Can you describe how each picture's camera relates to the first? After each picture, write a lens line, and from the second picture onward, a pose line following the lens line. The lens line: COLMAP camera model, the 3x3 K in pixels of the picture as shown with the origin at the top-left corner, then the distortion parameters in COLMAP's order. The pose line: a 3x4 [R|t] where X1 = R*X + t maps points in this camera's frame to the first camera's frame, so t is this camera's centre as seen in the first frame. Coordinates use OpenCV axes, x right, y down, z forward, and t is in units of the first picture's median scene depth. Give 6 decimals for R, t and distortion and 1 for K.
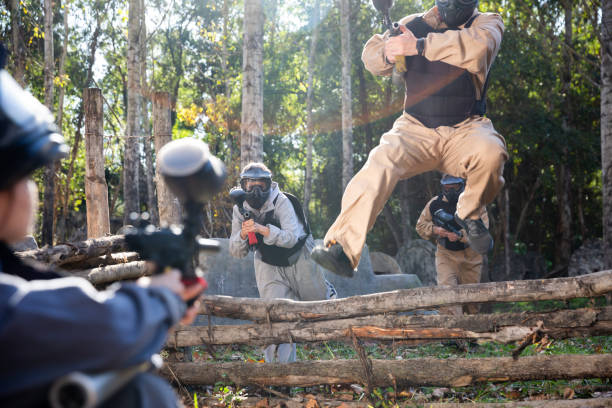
lens RADIAL K [[982.5, 0, 299.7], [0, 982.5, 216.3], [0, 0, 1]] dist [0.141111, 0.000000]
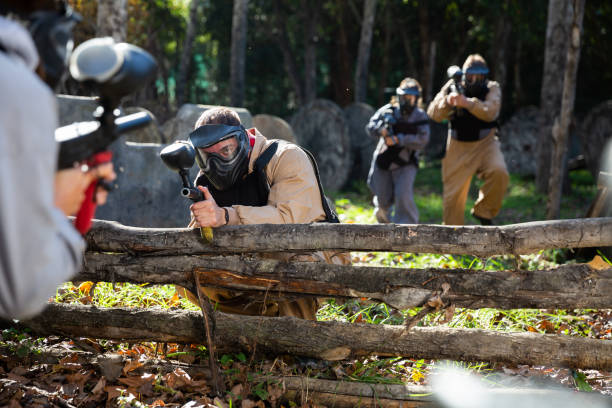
lens RADIAL K [[1118.2, 0, 305.5], [0, 1118.2, 217.3], [0, 0, 1]] dist [0.203601, 0.000000]
pose [[0.993304, 0.055318, 0.101424, 0.042550], [-0.070665, 0.985449, 0.154588, -0.053918], [-0.091397, -0.160720, 0.982759, 0.166168]]
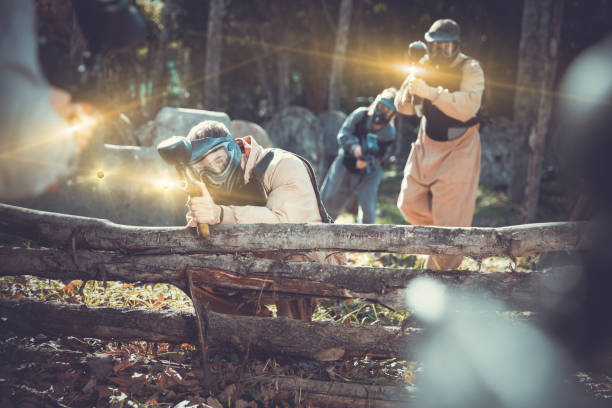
lens RADIAL K [[1118.2, 0, 301.8], [0, 1118.2, 214.0], [0, 0, 1]] dist [0.203601, 0.000000]
pose [[0.988938, 0.069570, 0.131004, 0.021573], [-0.087914, 0.986255, 0.139902, -0.044926], [-0.119470, -0.149871, 0.981461, 0.169474]]
